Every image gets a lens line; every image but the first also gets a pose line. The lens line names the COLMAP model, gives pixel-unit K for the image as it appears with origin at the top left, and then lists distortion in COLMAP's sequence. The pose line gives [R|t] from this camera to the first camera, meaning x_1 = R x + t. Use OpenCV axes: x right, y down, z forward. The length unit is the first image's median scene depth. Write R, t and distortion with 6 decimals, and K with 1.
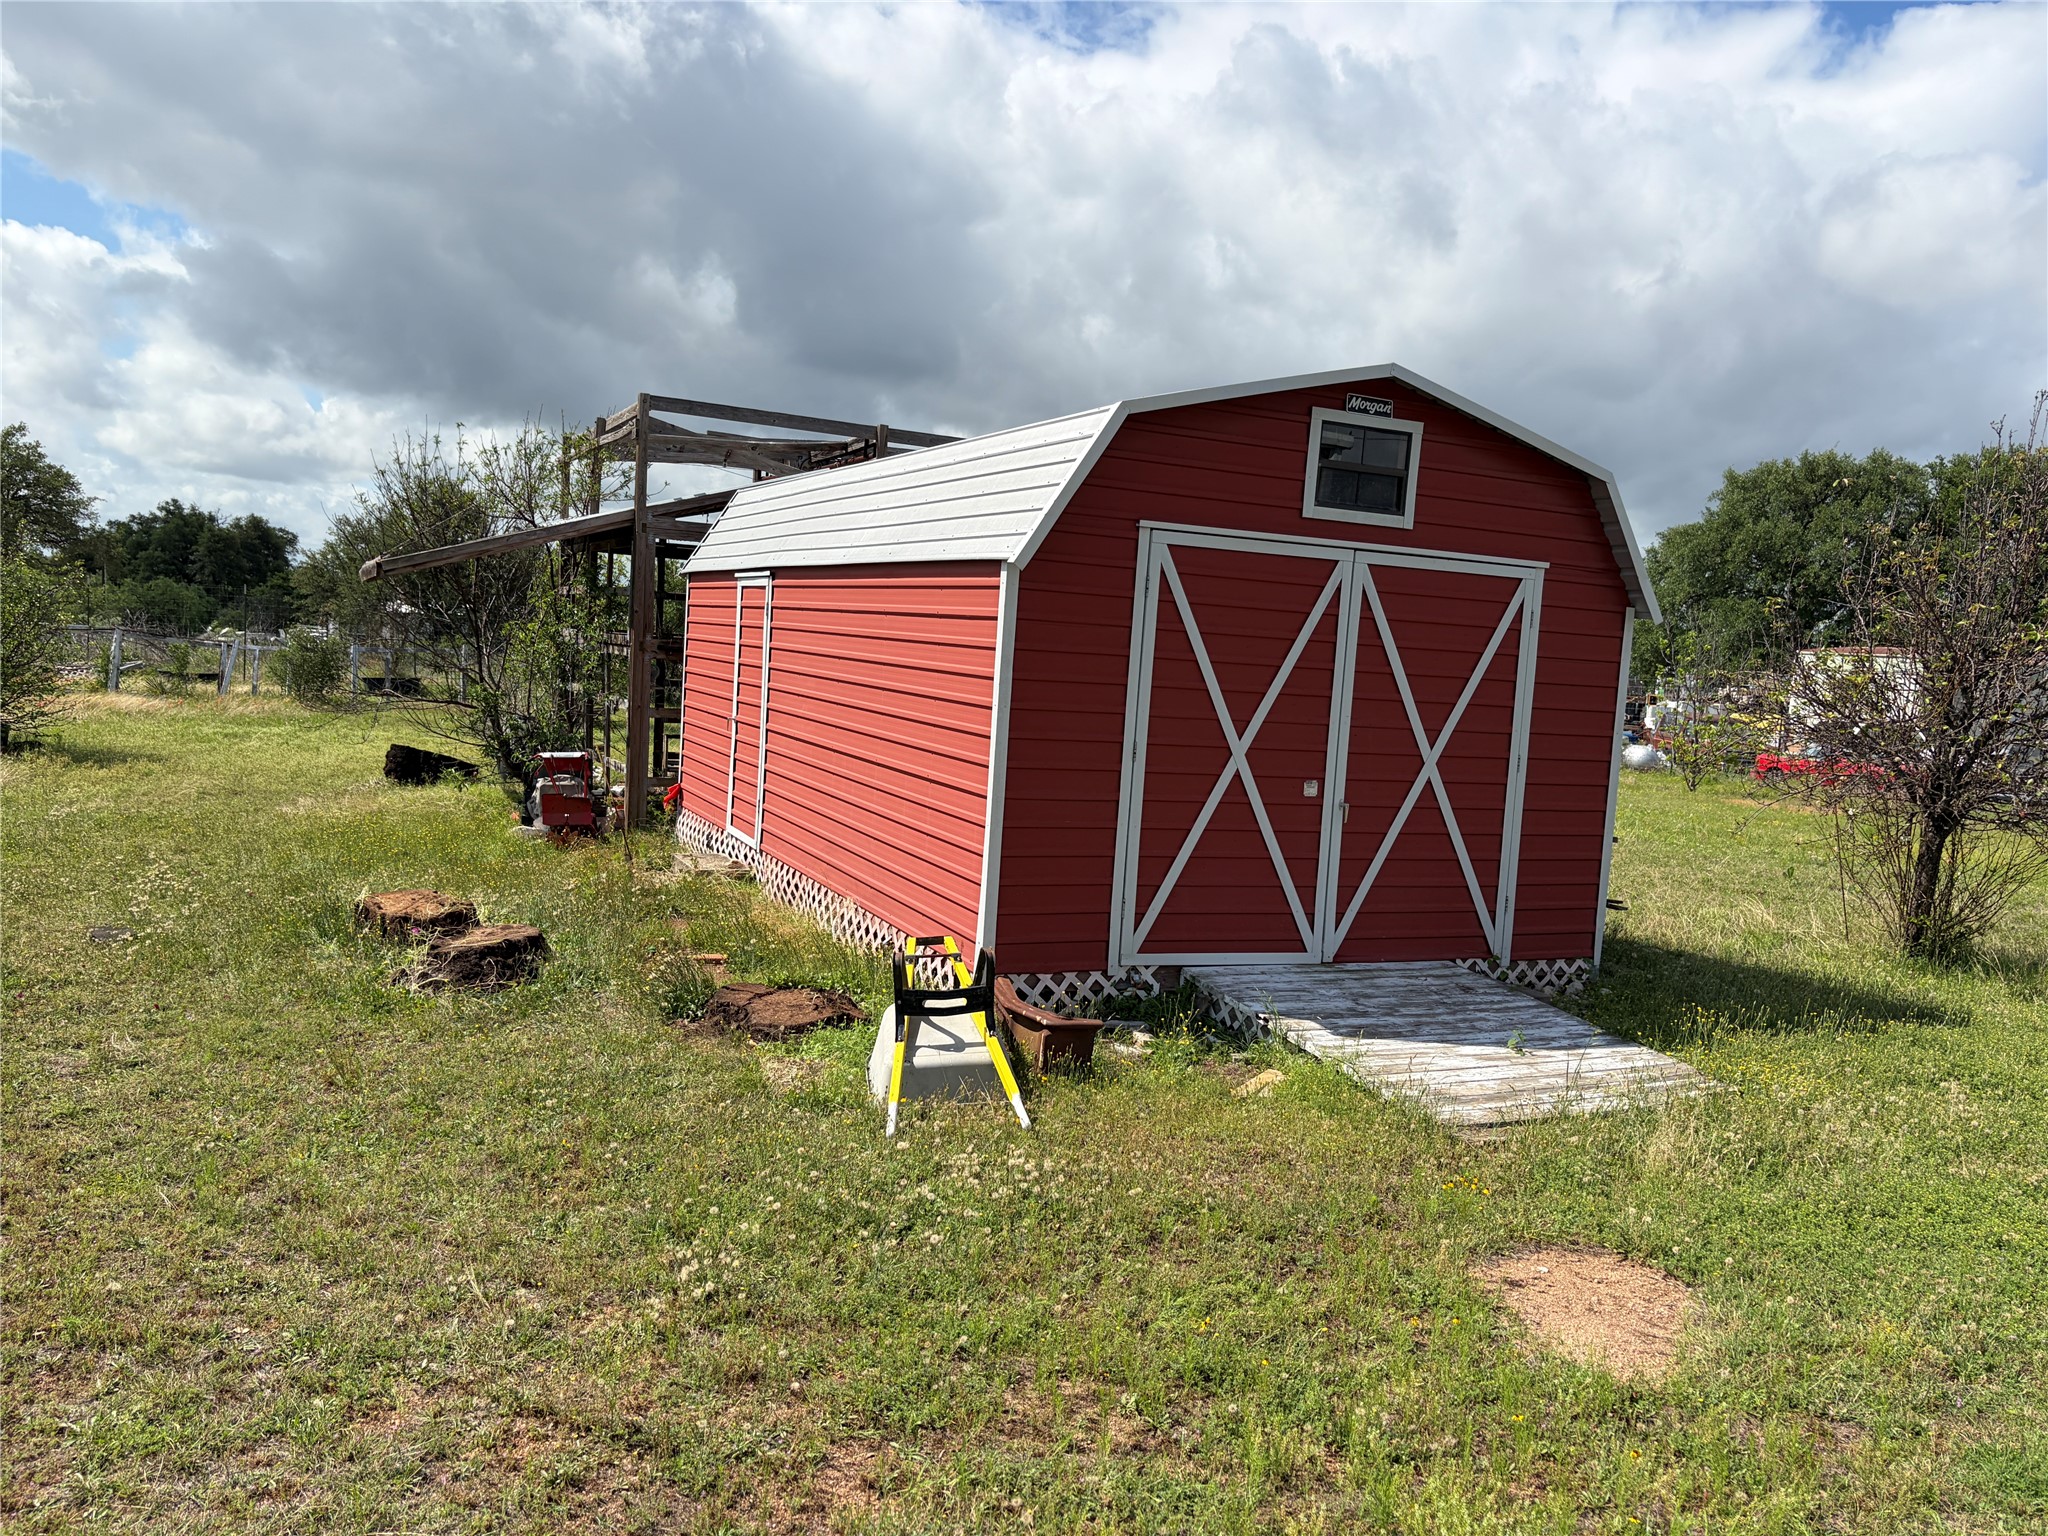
lens RADIAL K [[1550.0, 0, 1024.0], [0, 1550.0, 768.0], [0, 0, 1]] dist [0.093719, -0.116409]
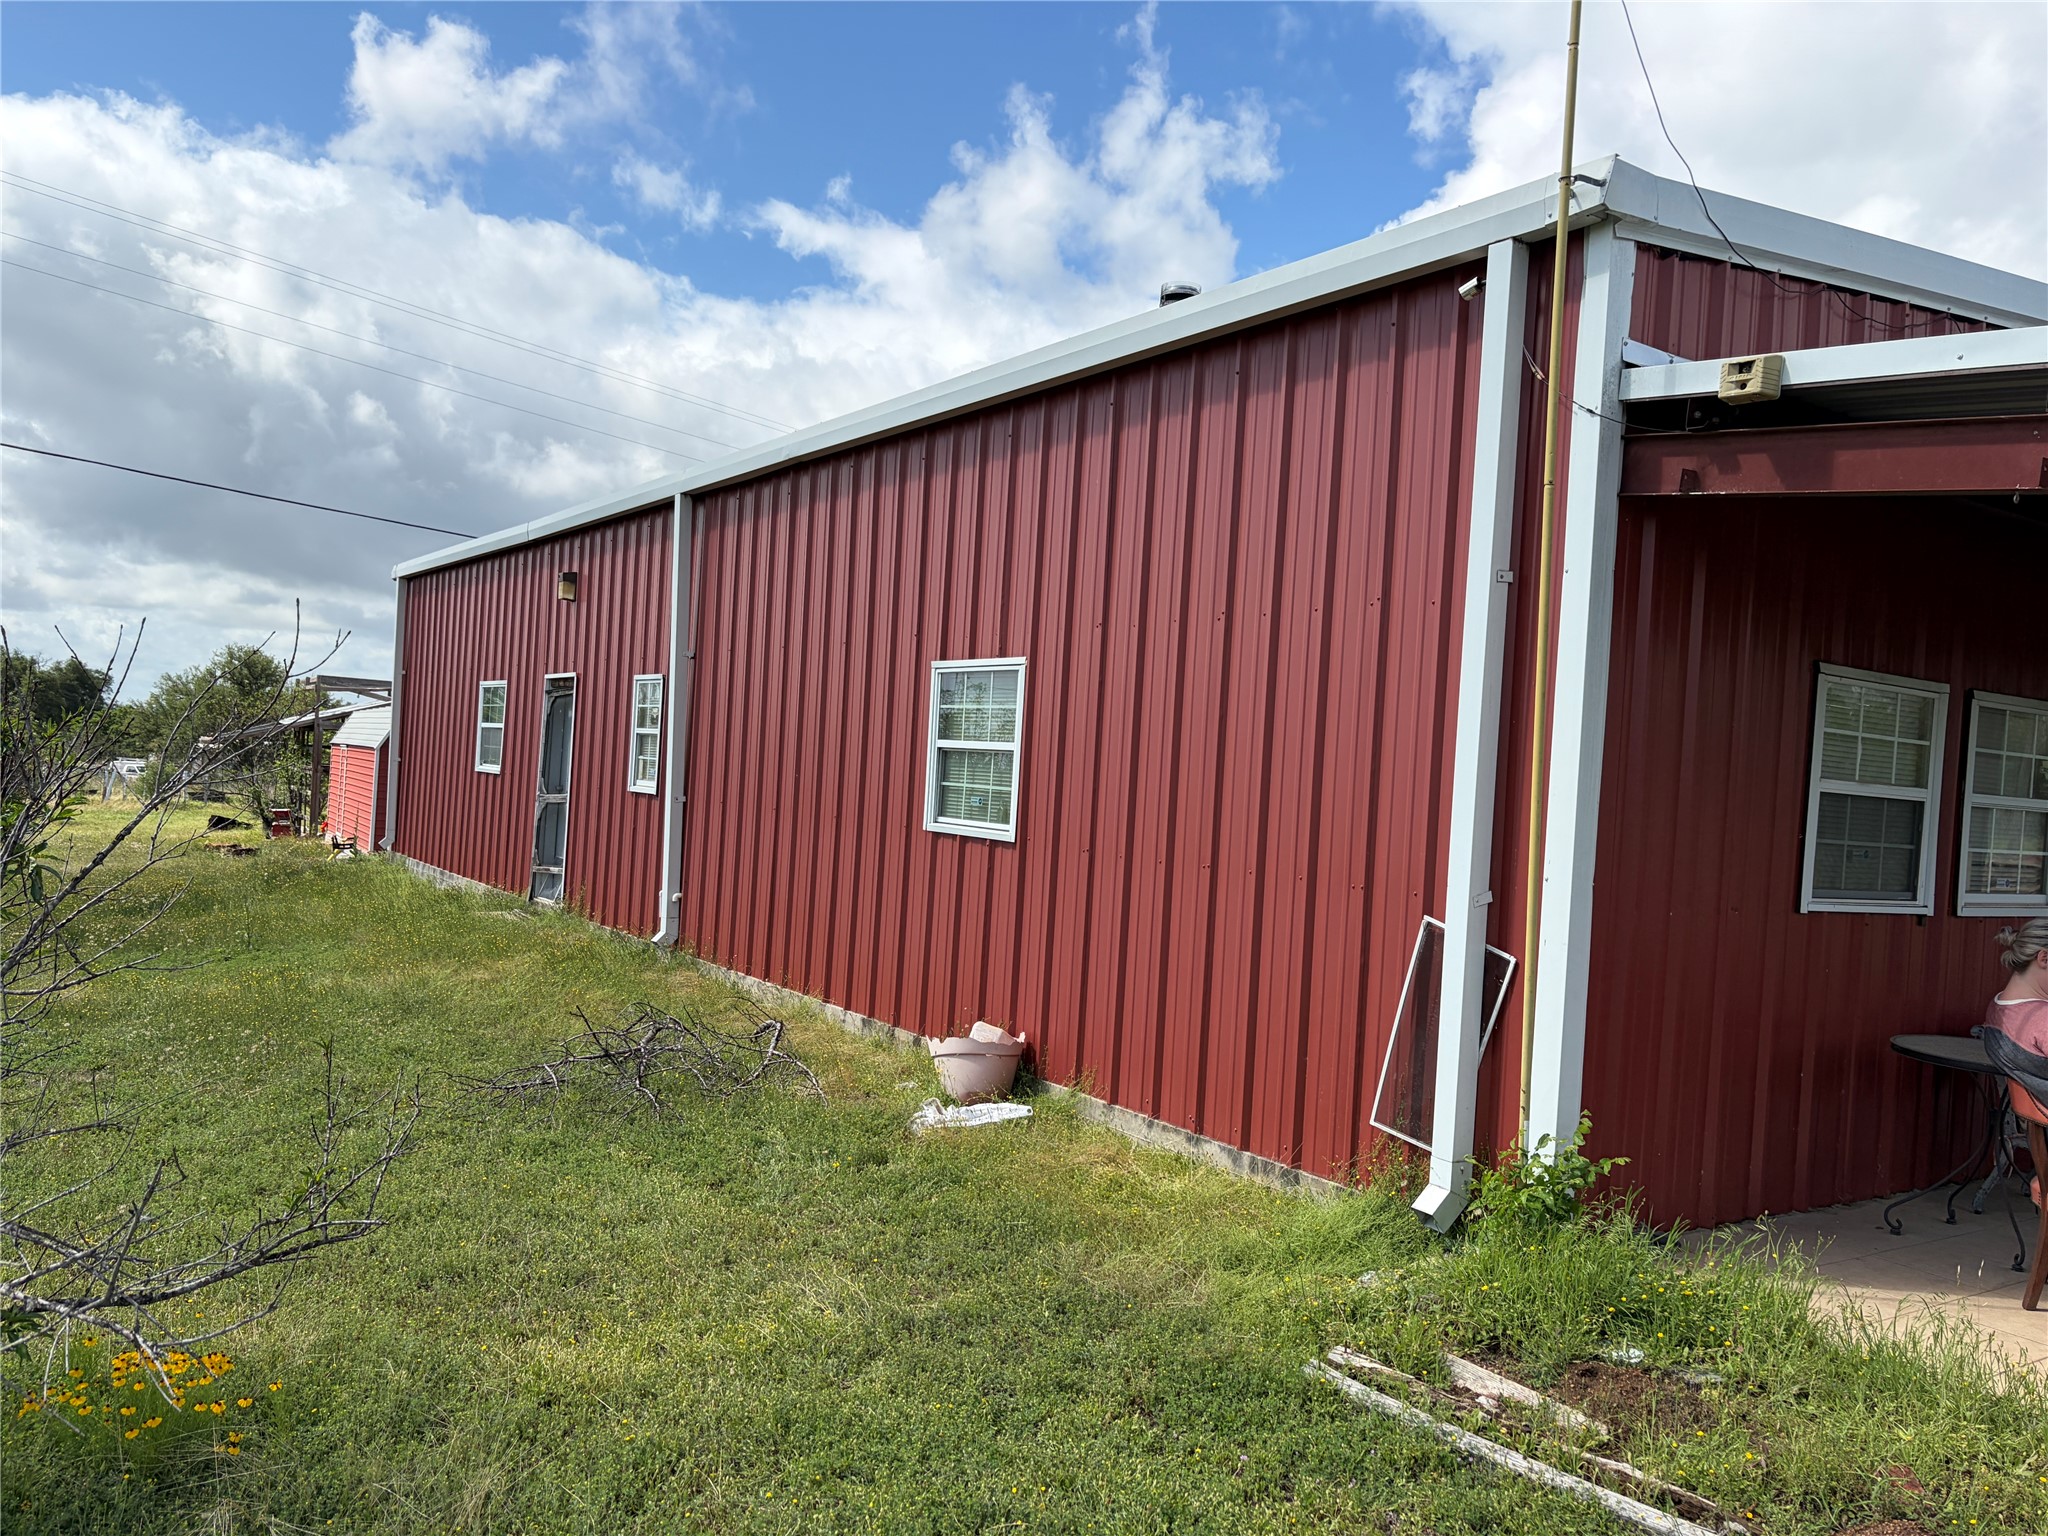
lens RADIAL K [[1550.0, 0, 1024.0], [0, 1550.0, 768.0], [0, 0, 1]] dist [0.093719, -0.116409]
pose [[0.994709, -0.003253, 0.102682, 0.492375], [0.011578, 0.996680, -0.080590, 0.107077], [-0.102079, 0.081352, 0.991444, -1.283446]]
